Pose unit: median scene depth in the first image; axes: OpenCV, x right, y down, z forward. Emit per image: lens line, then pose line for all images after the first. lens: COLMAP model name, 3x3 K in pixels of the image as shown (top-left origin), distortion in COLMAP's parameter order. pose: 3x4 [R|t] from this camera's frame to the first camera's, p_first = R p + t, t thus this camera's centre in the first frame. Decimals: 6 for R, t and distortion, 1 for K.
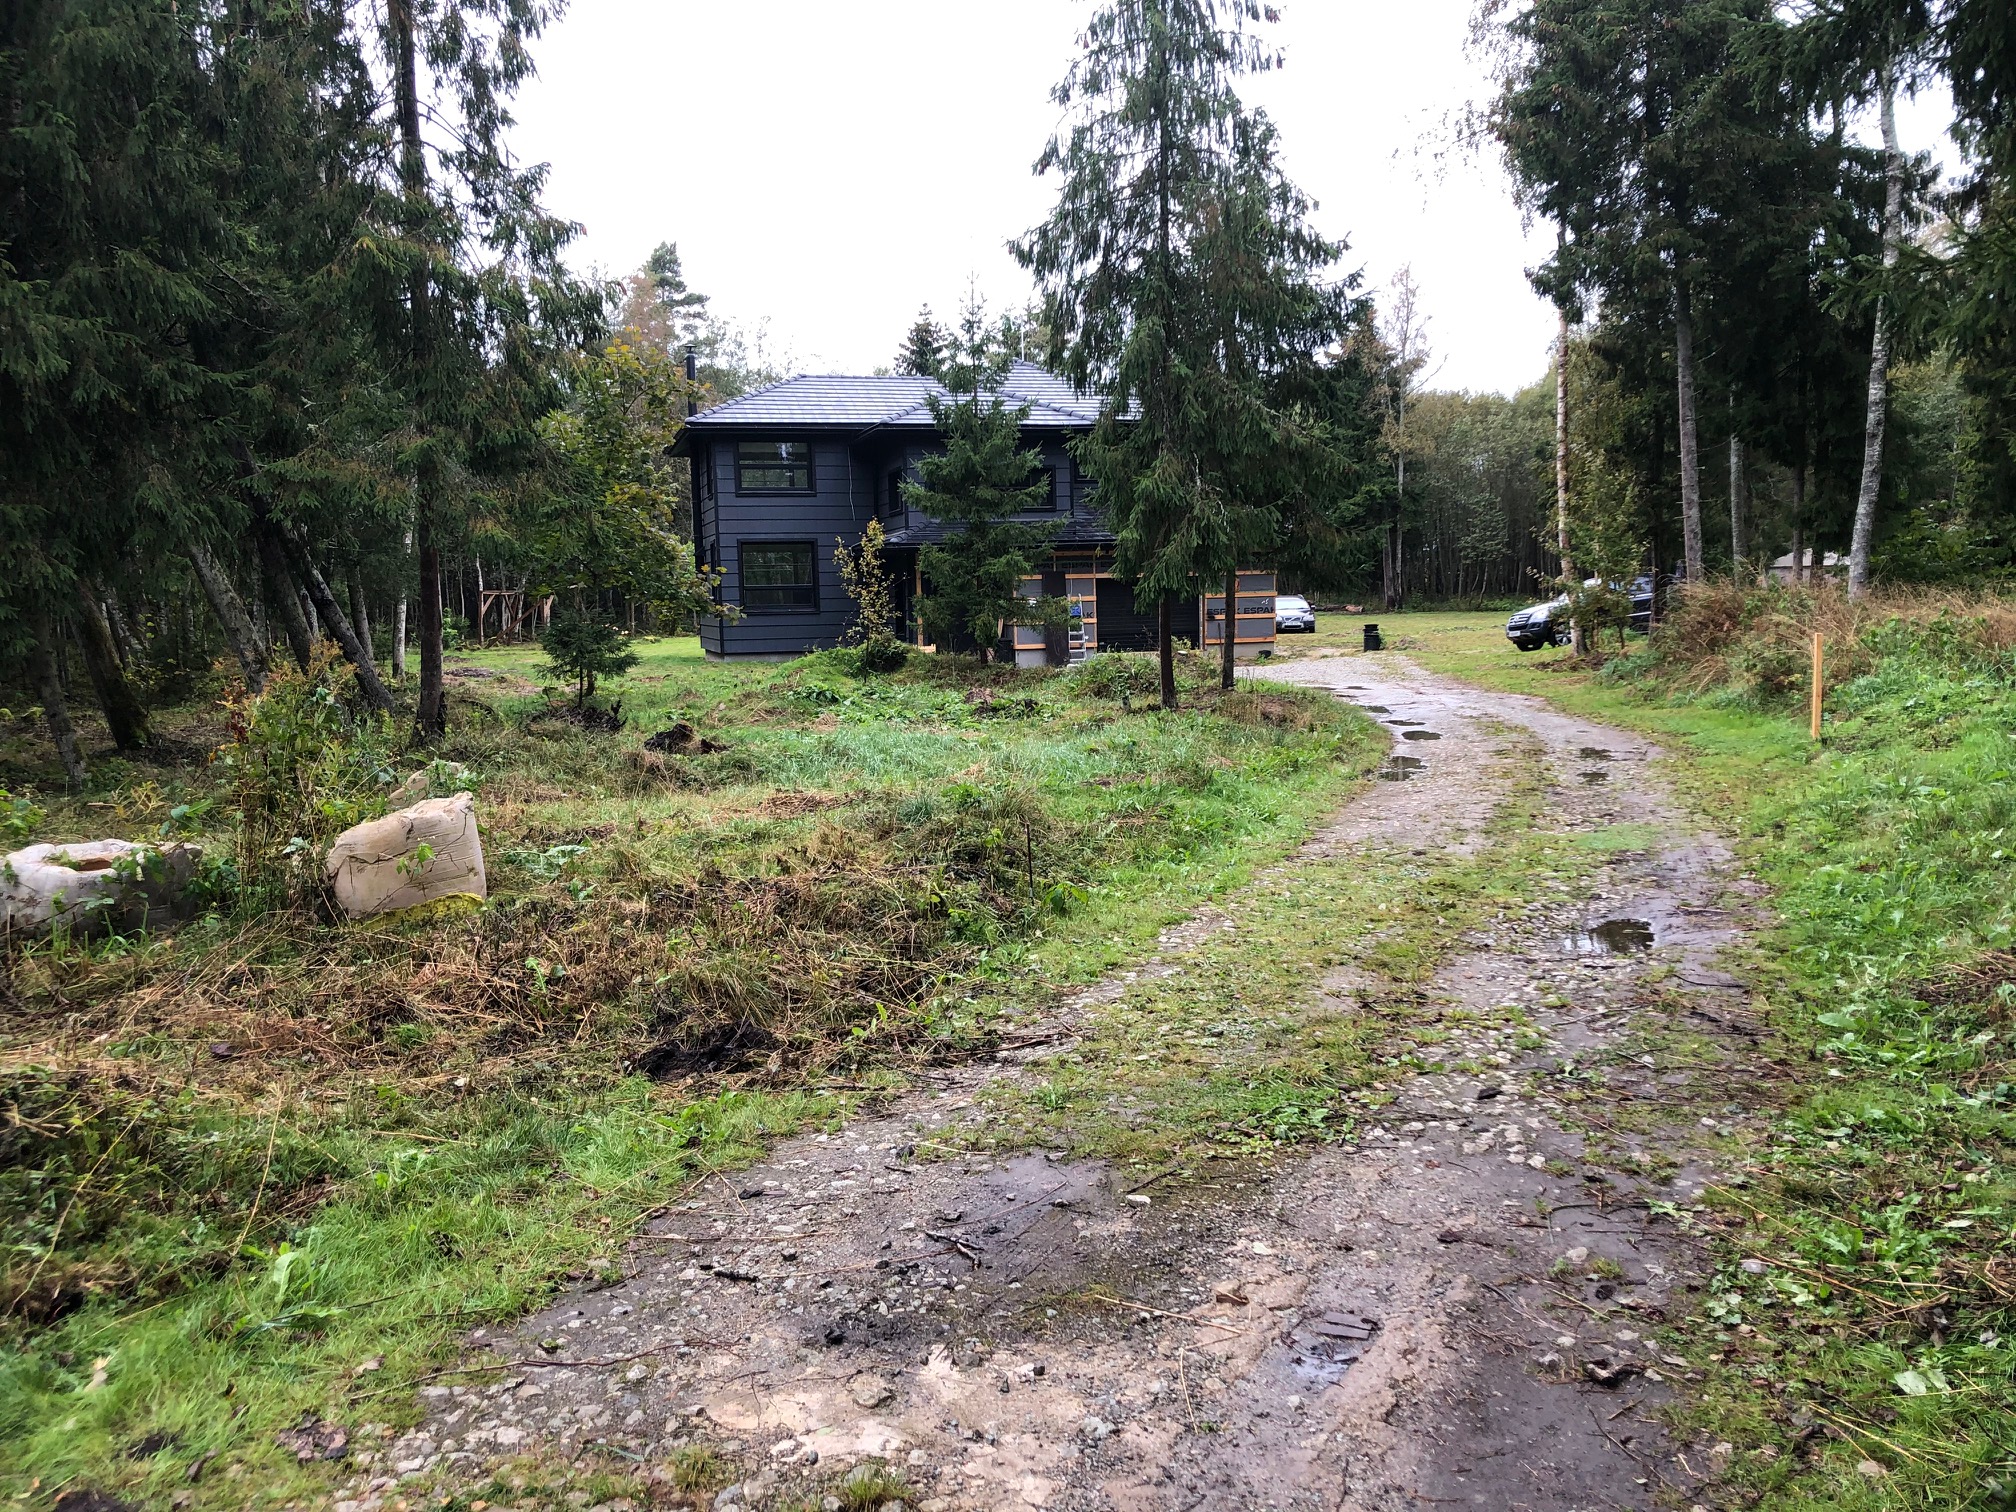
lens RADIAL K [[1634.1, 0, 1008.0], [0, 1634.1, 756.0], [0, 0, 1]] dist [0.004457, 0.009333]
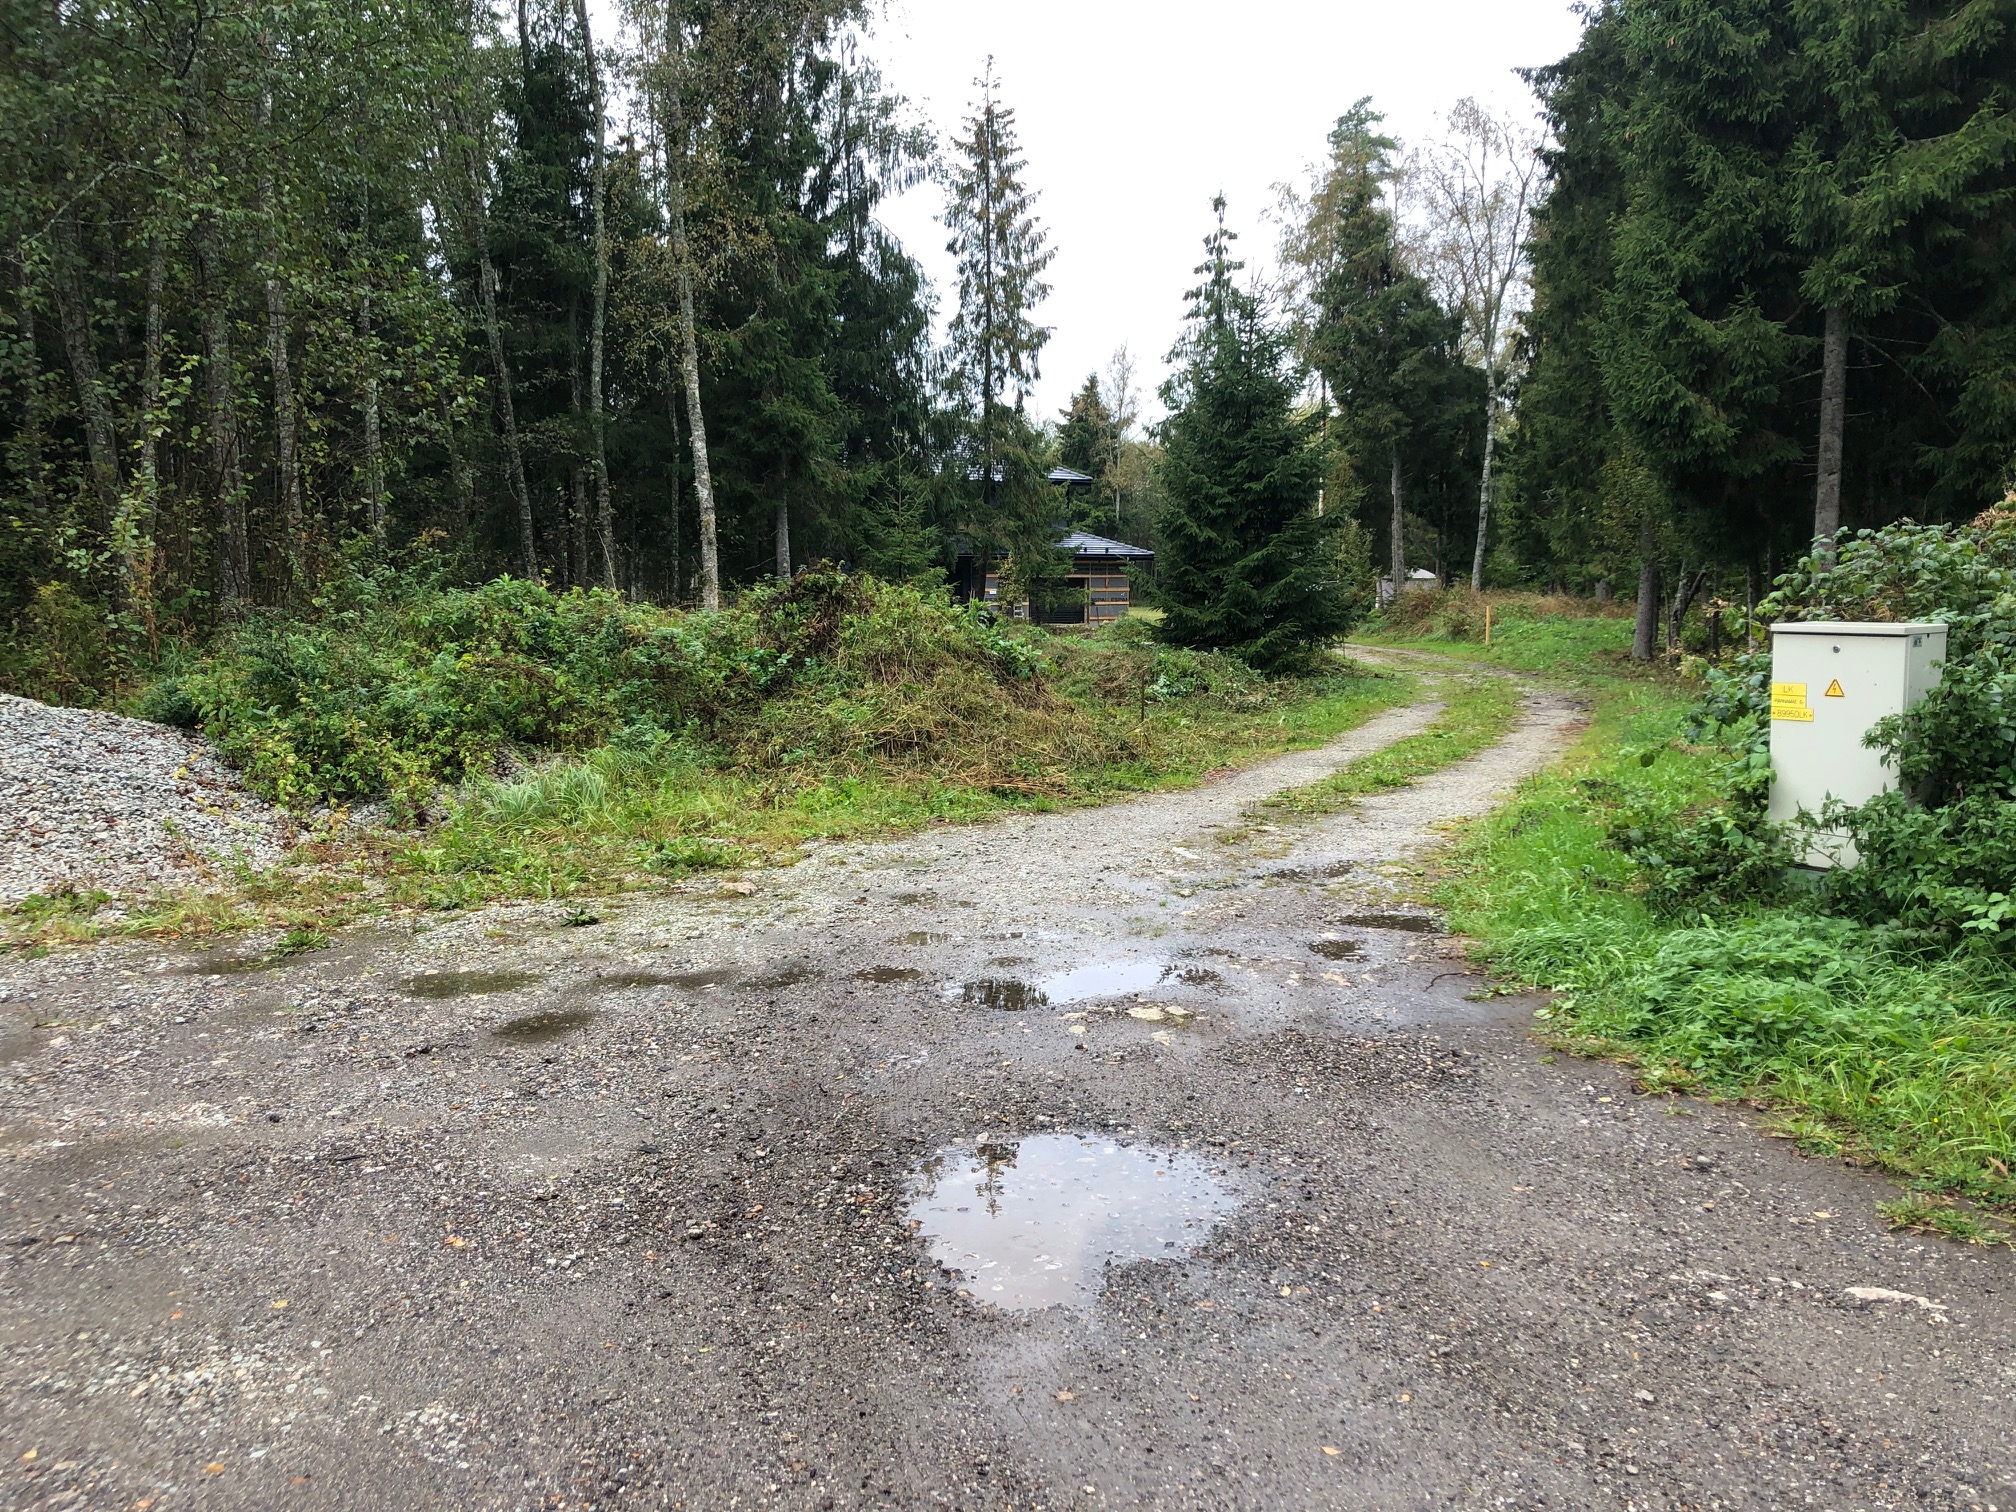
lens RADIAL K [[1634.1, 0, 1008.0], [0, 1634.1, 756.0], [0, 0, 1]] dist [0.004457, 0.009333]
pose [[0.967540, -0.001871, 0.252712, -0.559813], [0.001768, 0.999998, 0.000636, 0.100289], [-0.252713, -0.000169, 0.967541, -0.825278]]
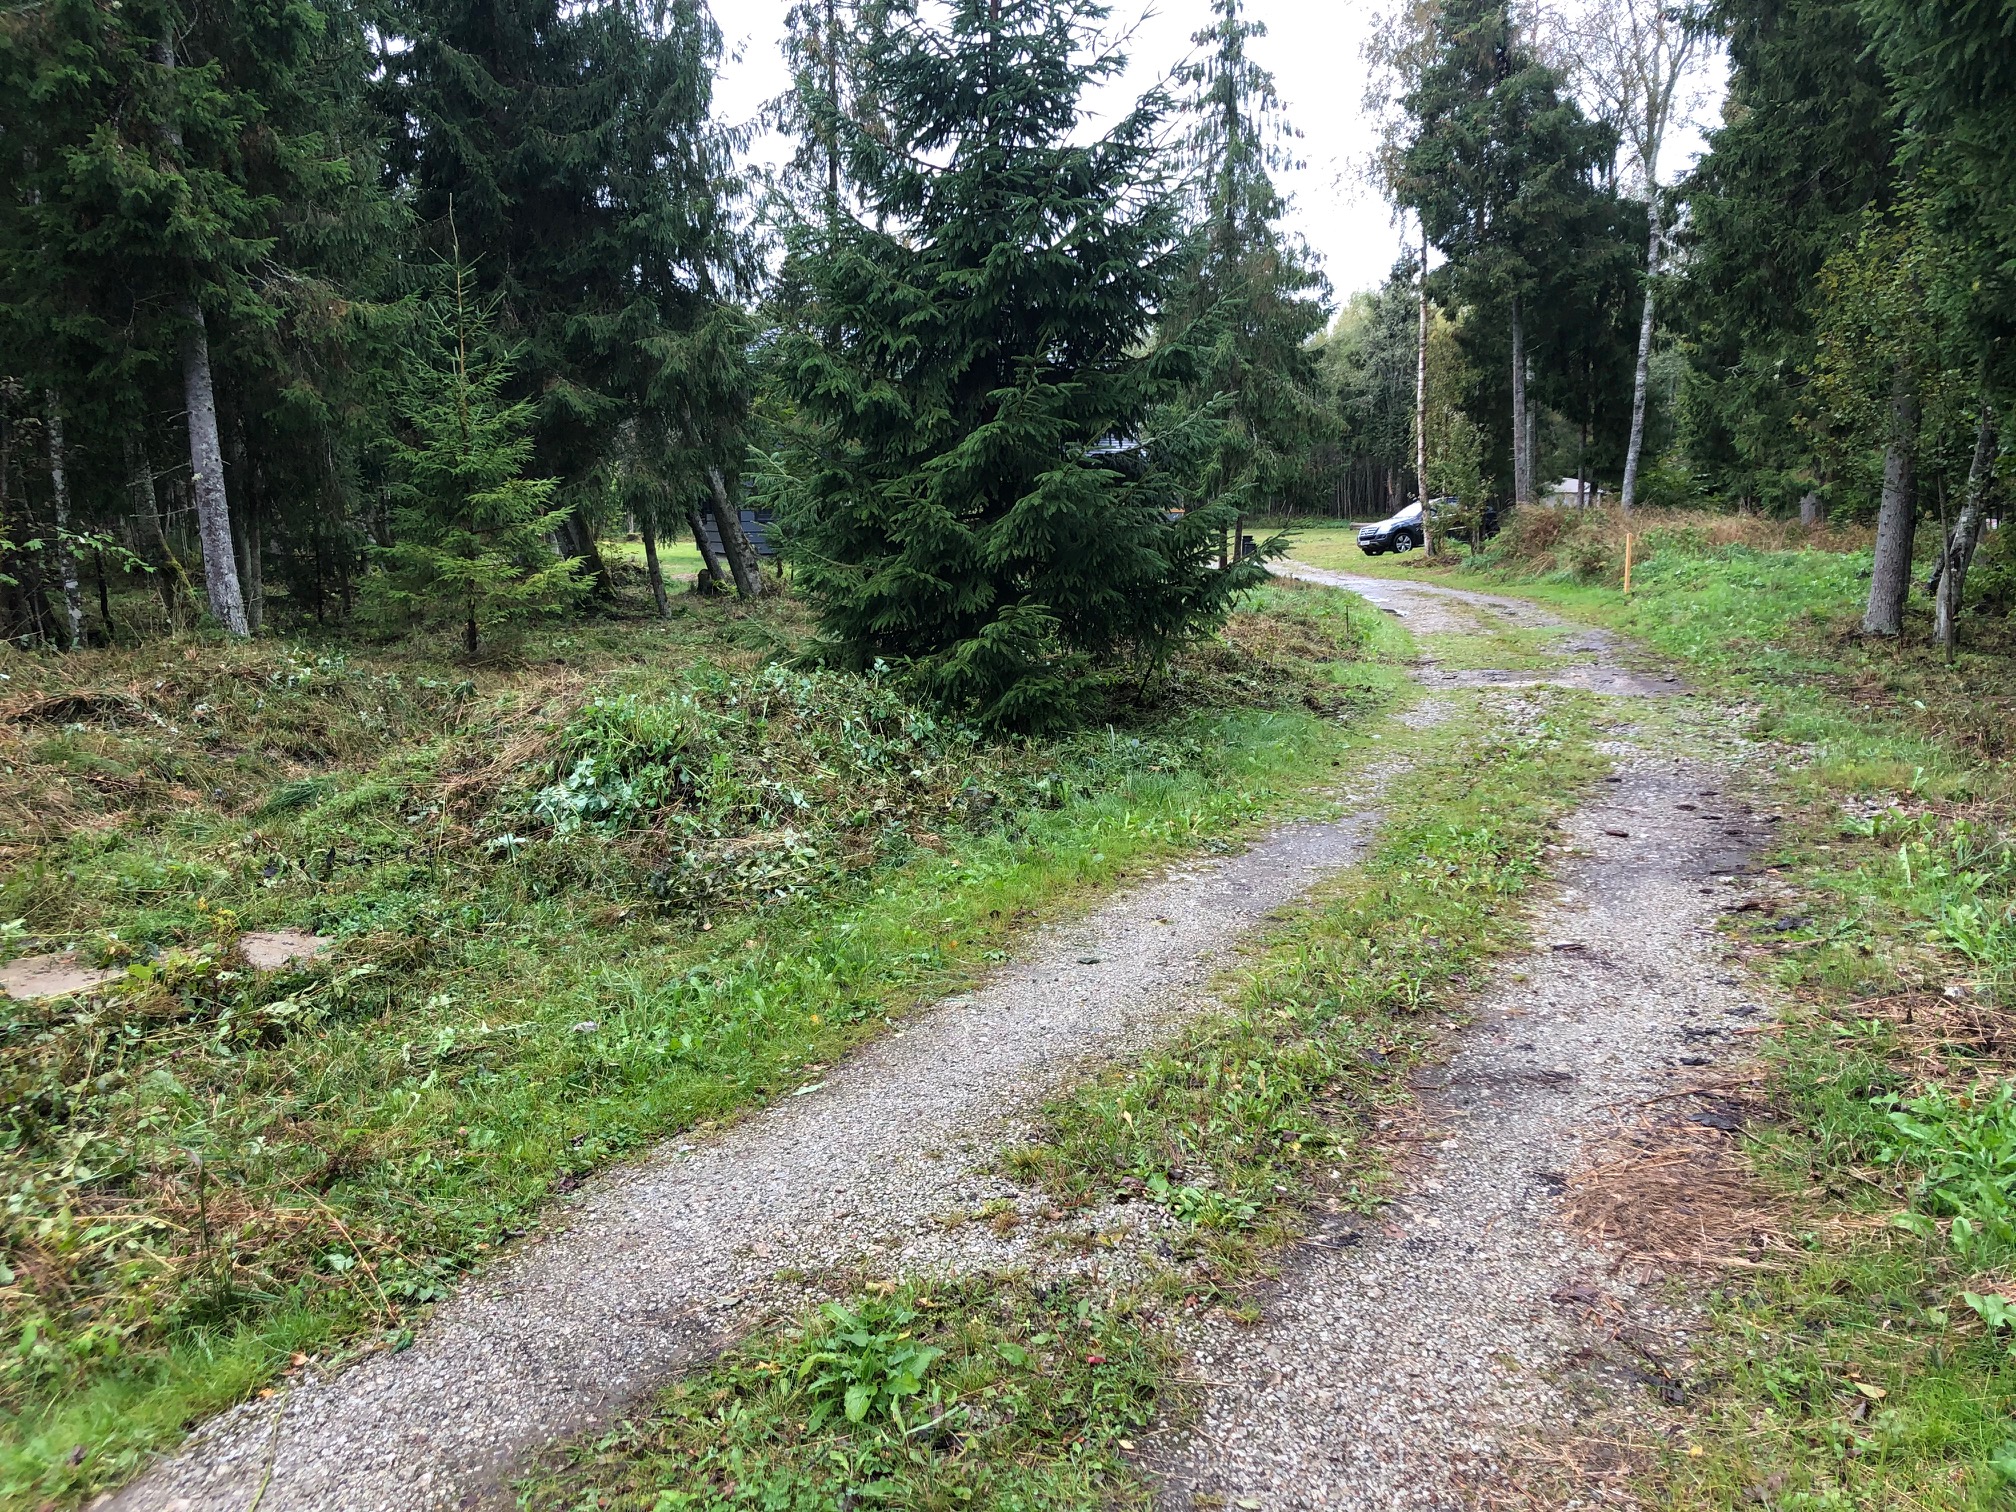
lens RADIAL K [[1634.1, 0, 1008.0], [0, 1634.1, 756.0], [0, 0, 1]] dist [0.004457, 0.009333]
pose [[0.988362, -0.008114, 0.151903, -0.260479], [0.000633, 0.998787, 0.049228, 0.046648], [-0.152118, -0.048558, 0.987169, -0.387036]]
